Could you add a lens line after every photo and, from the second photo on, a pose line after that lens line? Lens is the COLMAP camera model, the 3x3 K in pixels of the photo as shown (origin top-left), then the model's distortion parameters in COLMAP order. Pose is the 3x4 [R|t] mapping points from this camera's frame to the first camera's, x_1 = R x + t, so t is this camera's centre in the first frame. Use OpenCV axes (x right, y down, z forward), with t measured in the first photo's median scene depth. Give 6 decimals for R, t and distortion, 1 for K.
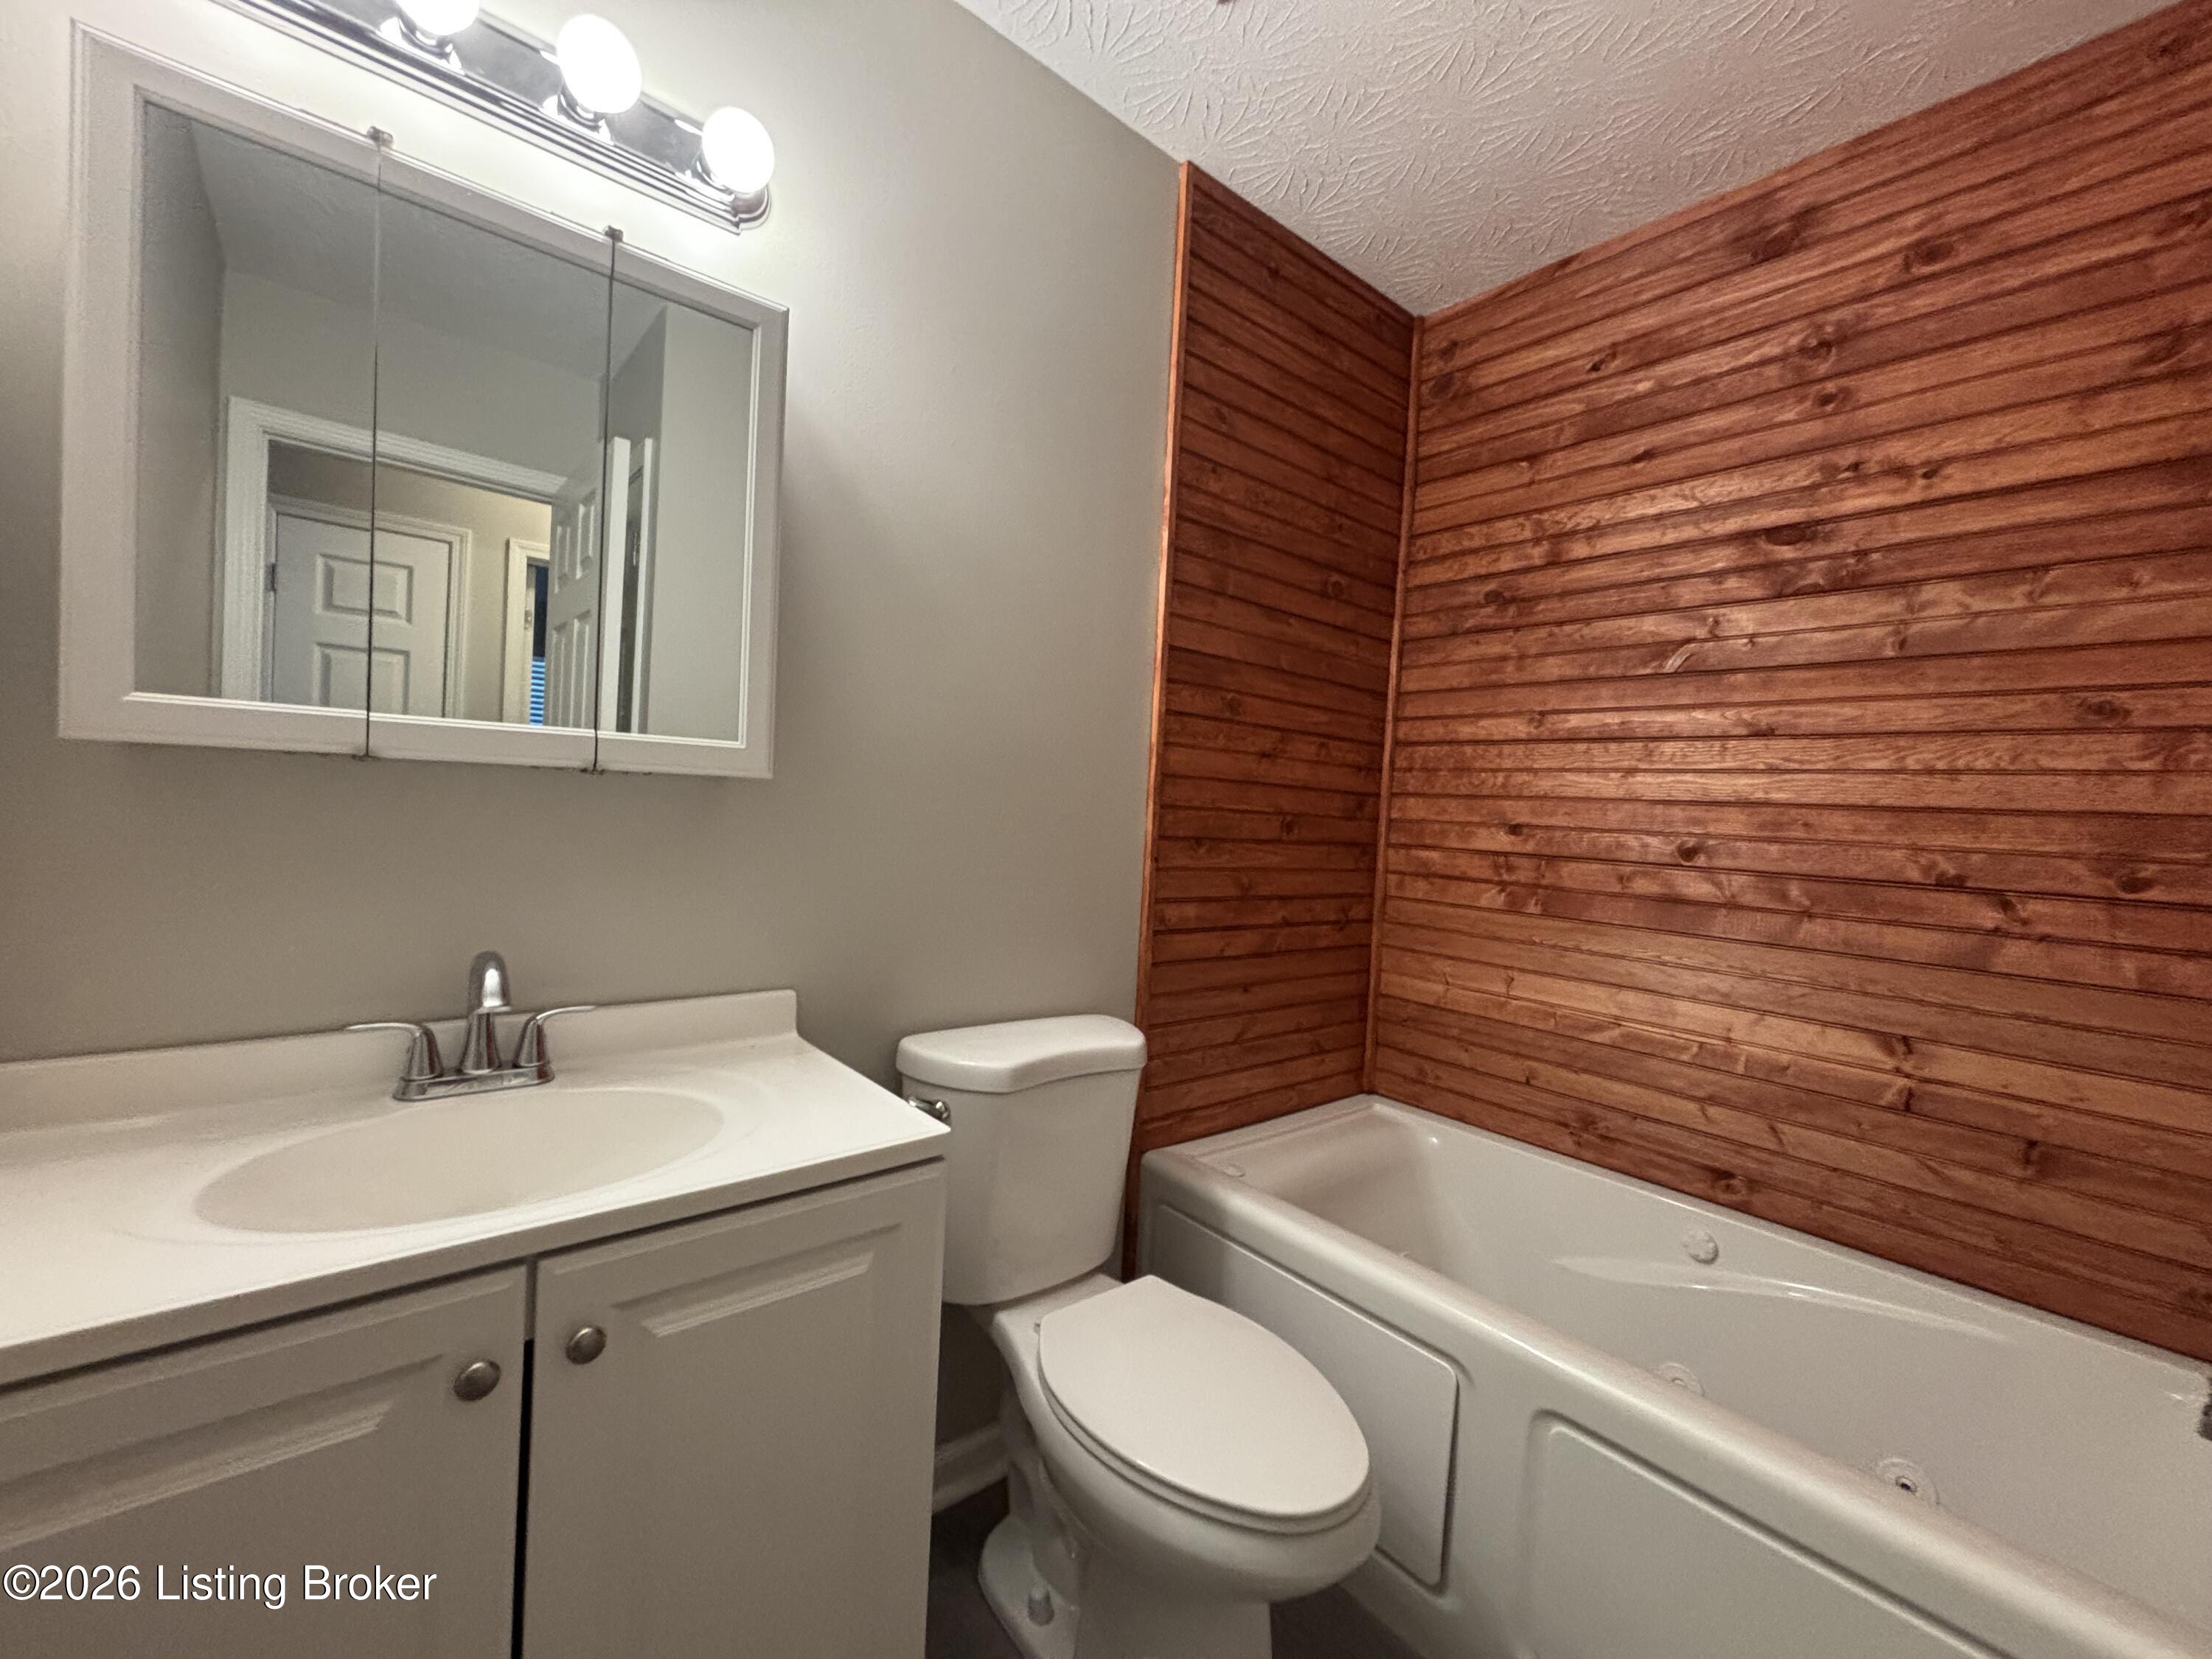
lens RADIAL K [[893.1, 0, 1092.7], [0, 893.1, 829.5], [0, 0, 1]] dist [0.001013, -0.000775]
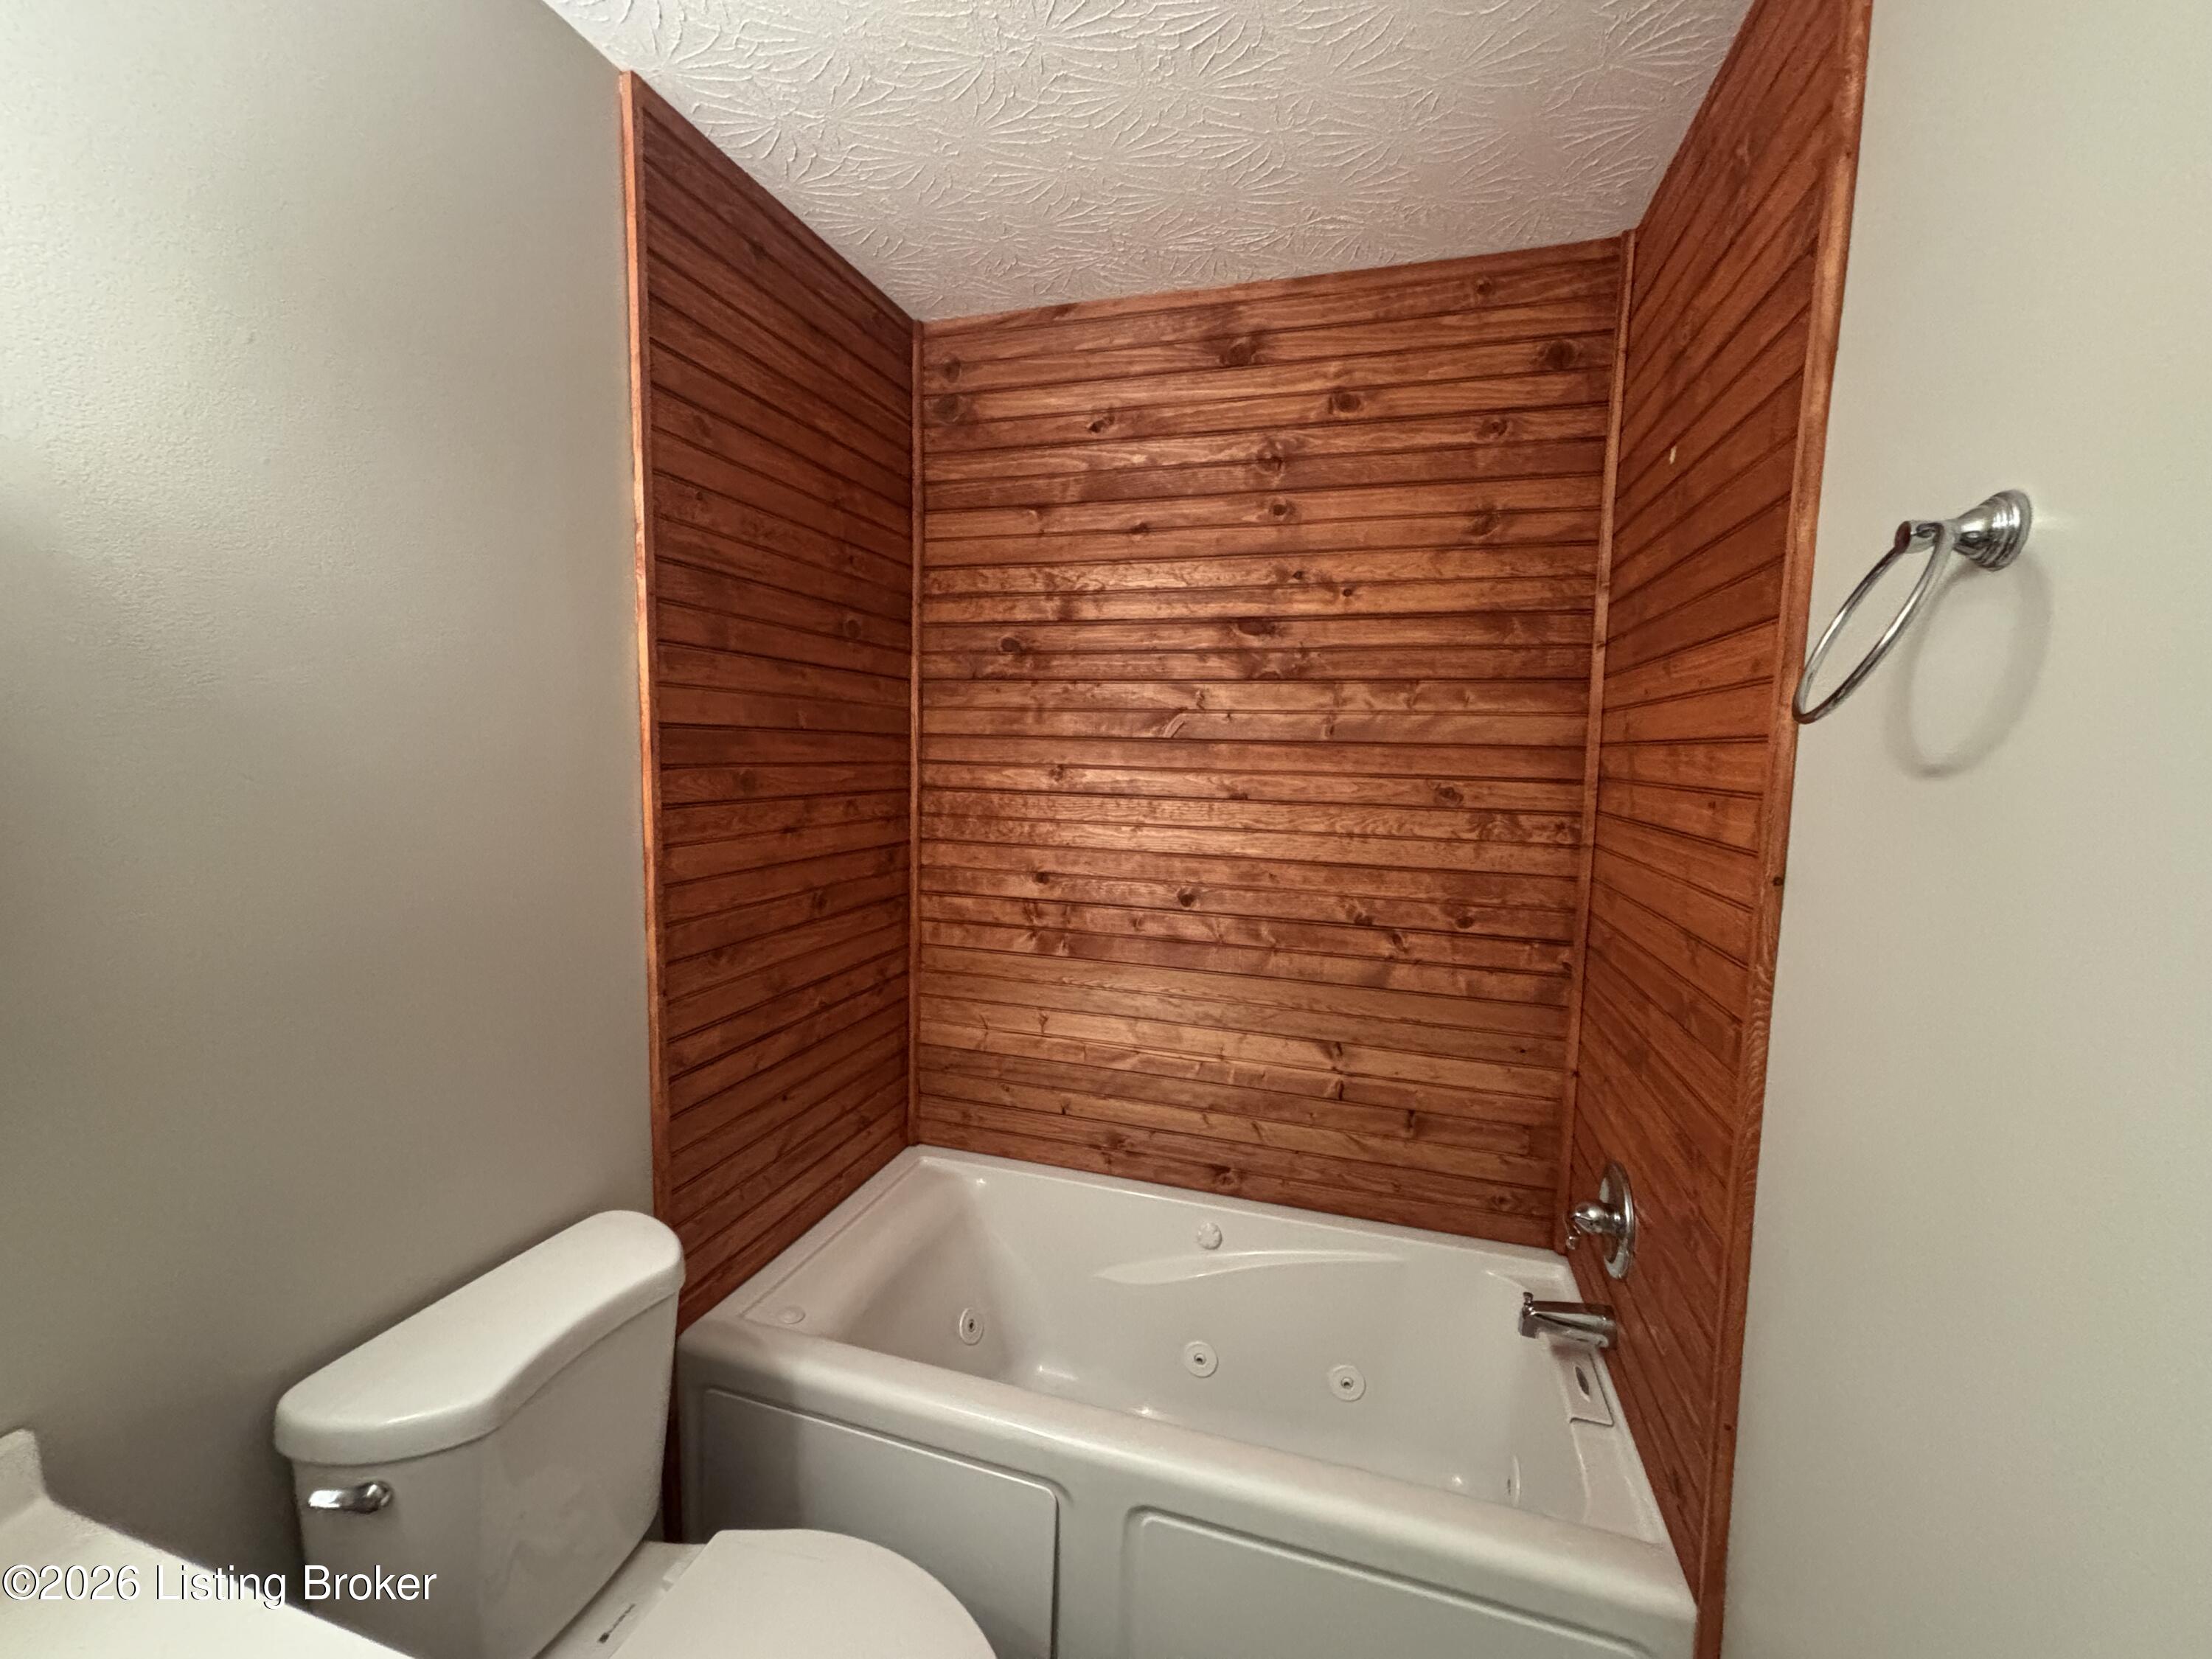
lens RADIAL K [[893.1, 0, 1105.6], [0, 893.1, 830.8], [0, 0, 1]] dist [0.001013, -0.000775]
pose [[0.834305, -0.089424, 0.544002, -0.023148], [0.039243, 0.993887, 0.103192, -0.181140], [-0.549904, -0.064746, 0.832715, 0.126377]]
